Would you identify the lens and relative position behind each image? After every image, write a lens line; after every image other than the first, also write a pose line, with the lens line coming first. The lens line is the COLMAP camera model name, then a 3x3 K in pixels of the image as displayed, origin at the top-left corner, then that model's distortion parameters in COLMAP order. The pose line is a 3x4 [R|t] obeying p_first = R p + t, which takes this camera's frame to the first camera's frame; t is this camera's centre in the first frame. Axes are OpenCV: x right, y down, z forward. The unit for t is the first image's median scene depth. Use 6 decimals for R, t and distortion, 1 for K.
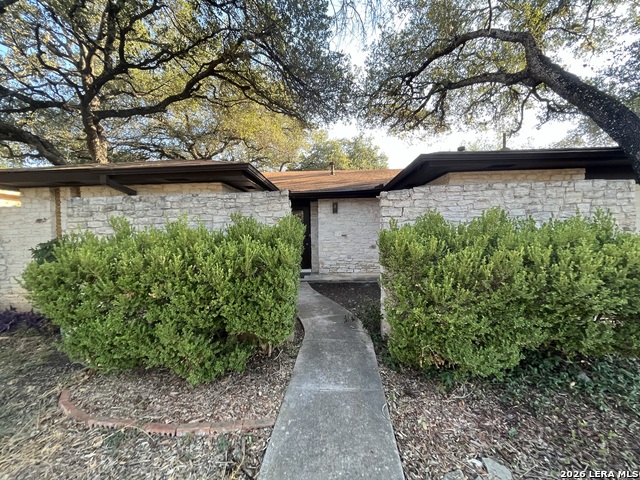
lens RADIAL K [[259.8, 0, 318.8], [0, 259.8, 239.1], [0, 0, 1]] dist [-0.000872, -0.000727]
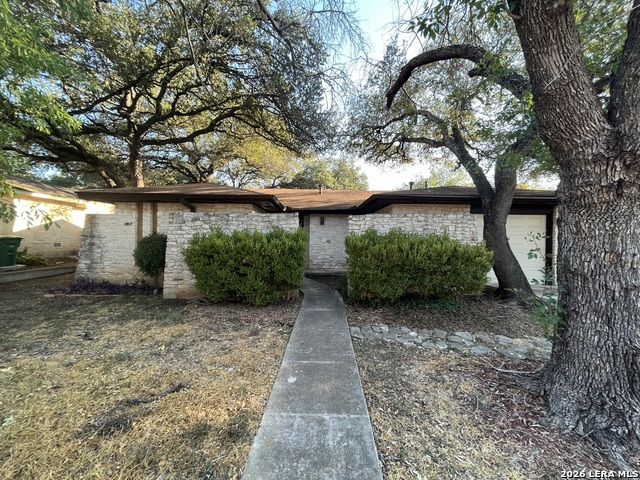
lens RADIAL K [[259.8, 0, 320.7], [0, 259.8, 238.3], [0, 0, 1]] dist [-0.000872, -0.000727]
pose [[0.997132, 0.030711, 0.069169, -0.036801], [-0.028095, 0.998864, -0.038483, 0.023884], [-0.070272, 0.036430, 0.996862, -0.362098]]
